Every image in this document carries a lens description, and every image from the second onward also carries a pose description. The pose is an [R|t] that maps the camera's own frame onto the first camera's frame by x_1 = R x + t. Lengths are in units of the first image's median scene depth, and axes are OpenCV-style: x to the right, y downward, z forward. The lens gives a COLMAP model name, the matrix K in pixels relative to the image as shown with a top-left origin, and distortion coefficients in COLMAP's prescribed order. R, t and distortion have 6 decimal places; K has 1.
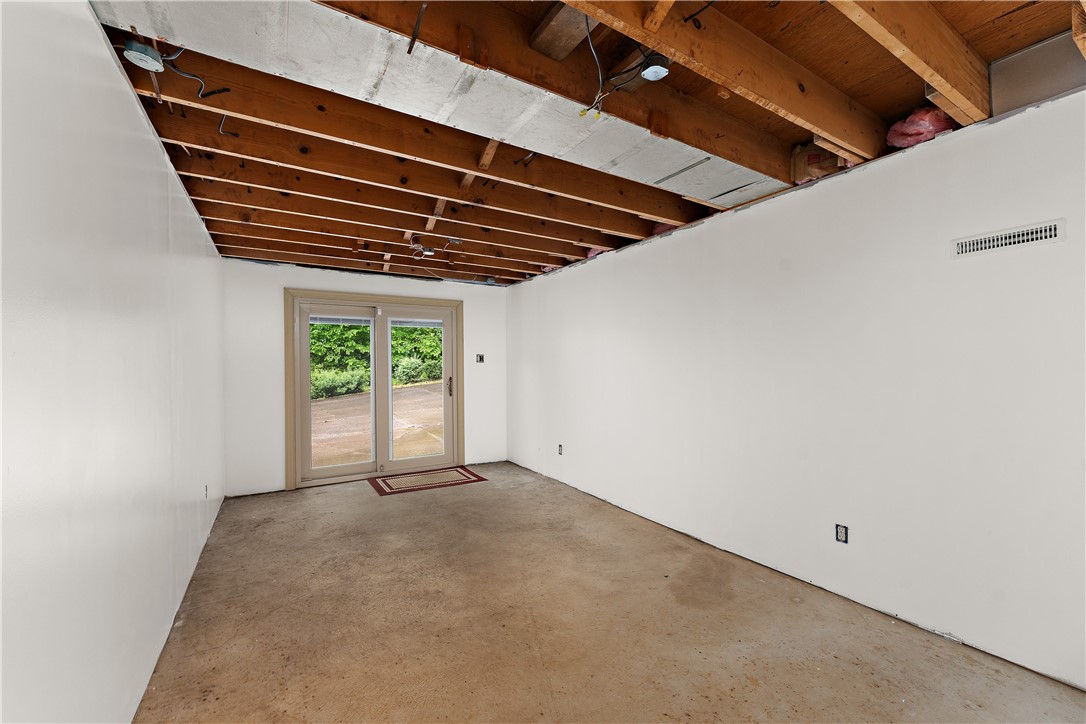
lens RADIAL K [[441.7, 0, 541.9], [0, 441.7, 356.1], [0, 0, 1]] dist [0.001072, 0.000249]
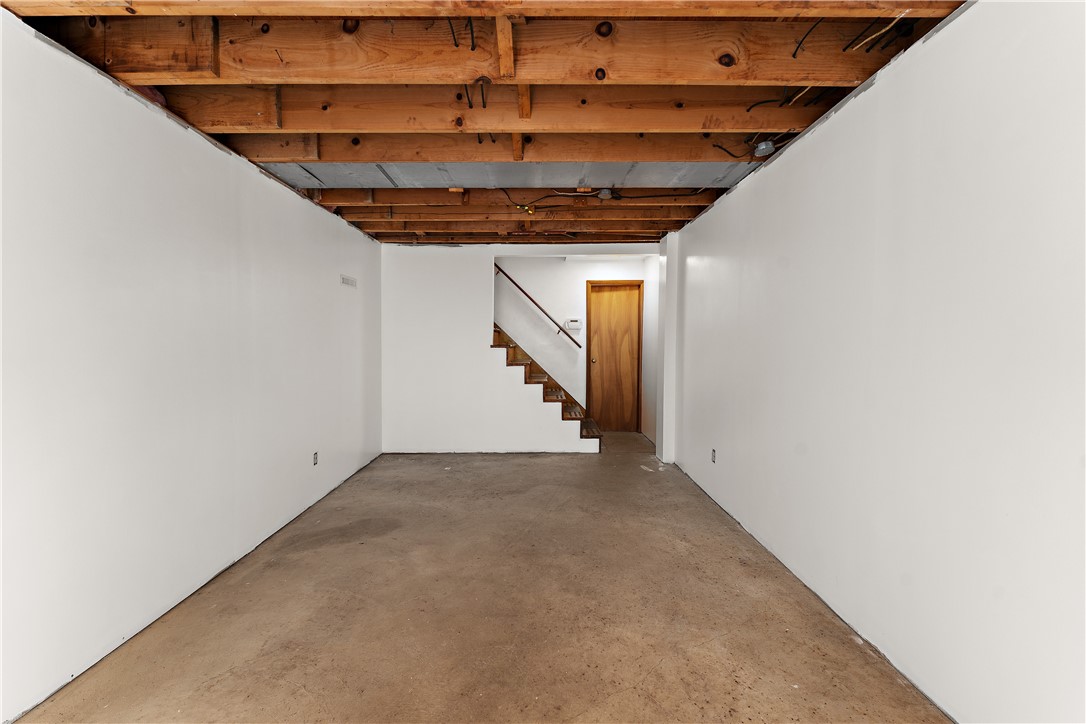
lens RADIAL K [[439.2, 0, 541.4], [0, 439.2, 364.0], [0, 0, 1]] dist [-0.000491, -0.000013]
pose [[-0.858365, -0.018275, 0.512715, -0.642588], [-0.005139, 0.999622, 0.027027, 0.055797], [-0.513014, 0.020564, -0.858134, 1.788776]]
